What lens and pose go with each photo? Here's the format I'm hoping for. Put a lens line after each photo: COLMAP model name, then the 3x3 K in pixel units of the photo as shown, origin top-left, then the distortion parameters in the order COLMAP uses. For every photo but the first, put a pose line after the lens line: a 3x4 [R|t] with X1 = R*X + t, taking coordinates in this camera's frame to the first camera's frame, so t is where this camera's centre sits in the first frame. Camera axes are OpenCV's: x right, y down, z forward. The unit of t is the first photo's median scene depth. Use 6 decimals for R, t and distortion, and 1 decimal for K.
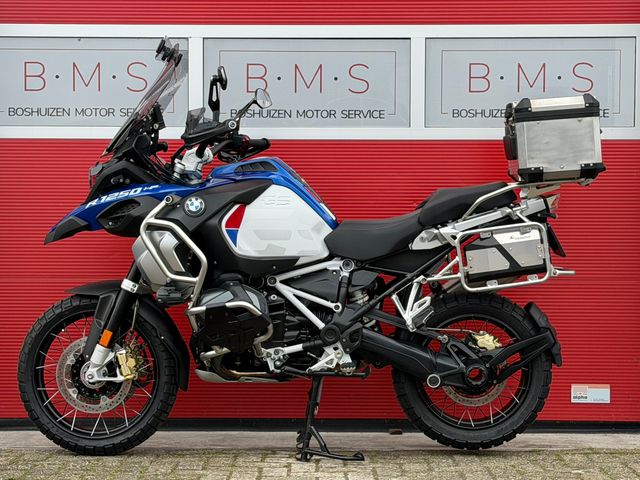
lens RADIAL K [[1469.9, 0, 321.0], [0, 1469.9, 239.2], [0, 0, 1]] dist [0.156184, 0.000000]
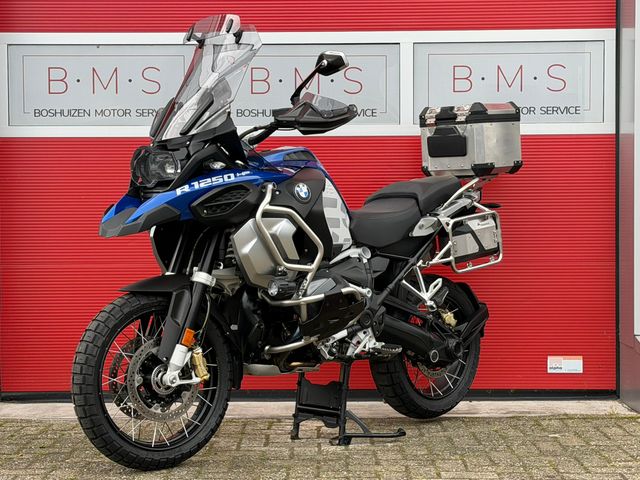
lens RADIAL K [[1353.7, 0, 324.4], [0, 1353.7, 240.7], [0, 0, 1]] dist [0.143739, 0.000000]
pose [[0.710750, -0.014368, 0.703298, -0.685686], [0.033157, 0.999364, -0.013092, 0.021205], [-0.702663, 0.032624, 0.710774, 0.340703]]
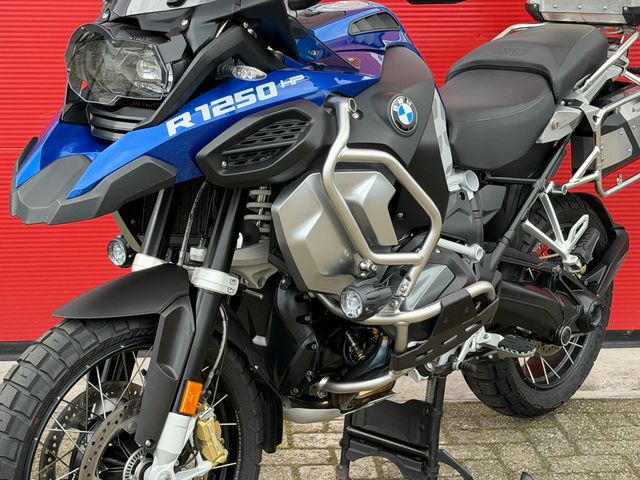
lens RADIAL K [[1353.7, 0, 323.8], [0, 1353.7, 231.0], [0, 0, 1]] dist [0.143739, 0.000000]
pose [[0.646938, -0.162952, 0.744928, -0.444185], [0.027613, 0.981266, 0.190669, -0.070581], [-0.762042, -0.102781, 0.639318, 0.694851]]
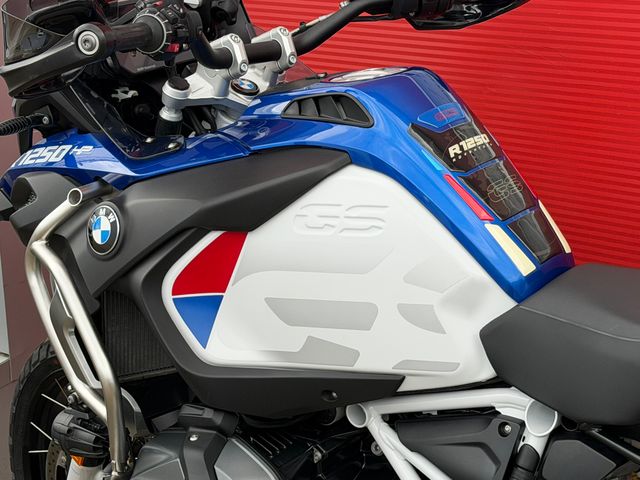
lens RADIAL K [[1469.9, 0, 321.6], [0, 1469.9, 240.3], [0, 0, 1]] dist [0.156184, 0.000000]
pose [[0.777314, 0.144851, -0.612211, 0.185894], [0.021996, 0.966280, 0.256552, -0.112857], [0.628729, -0.212888, 0.747916, 0.725405]]
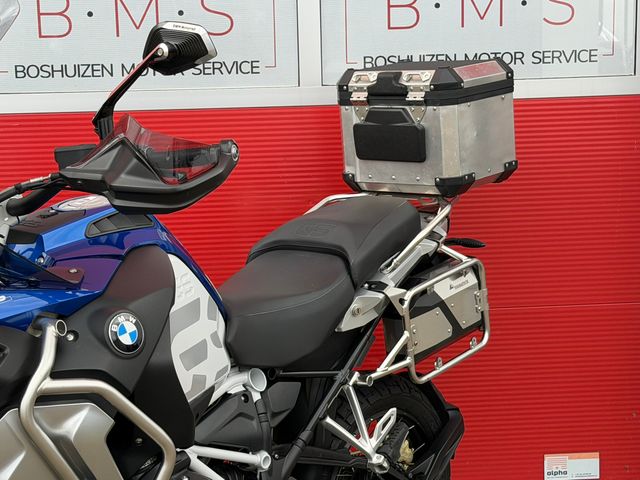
lens RADIAL K [[1353.7, 0, 319.0], [0, 1353.7, 242.2], [0, 0, 1]] dist [0.143739, 0.000000]
pose [[0.635078, -0.128979, 0.761603, -0.351266], [0.057033, 0.991100, 0.120287, -0.094015], [-0.770339, -0.032955, 0.636782, 0.667010]]
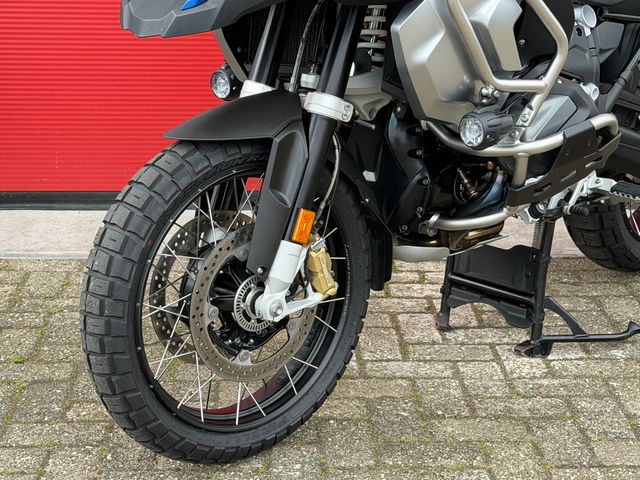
lens RADIAL K [[1353.7, 0, 326.9], [0, 1353.7, 238.5], [0, 0, 1]] dist [0.143739, 0.000000]
pose [[0.678589, -0.214474, 0.702509, -0.448511], [0.022459, 0.962032, 0.272010, -0.046449], [-0.734175, -0.168805, 0.657641, 0.717348]]
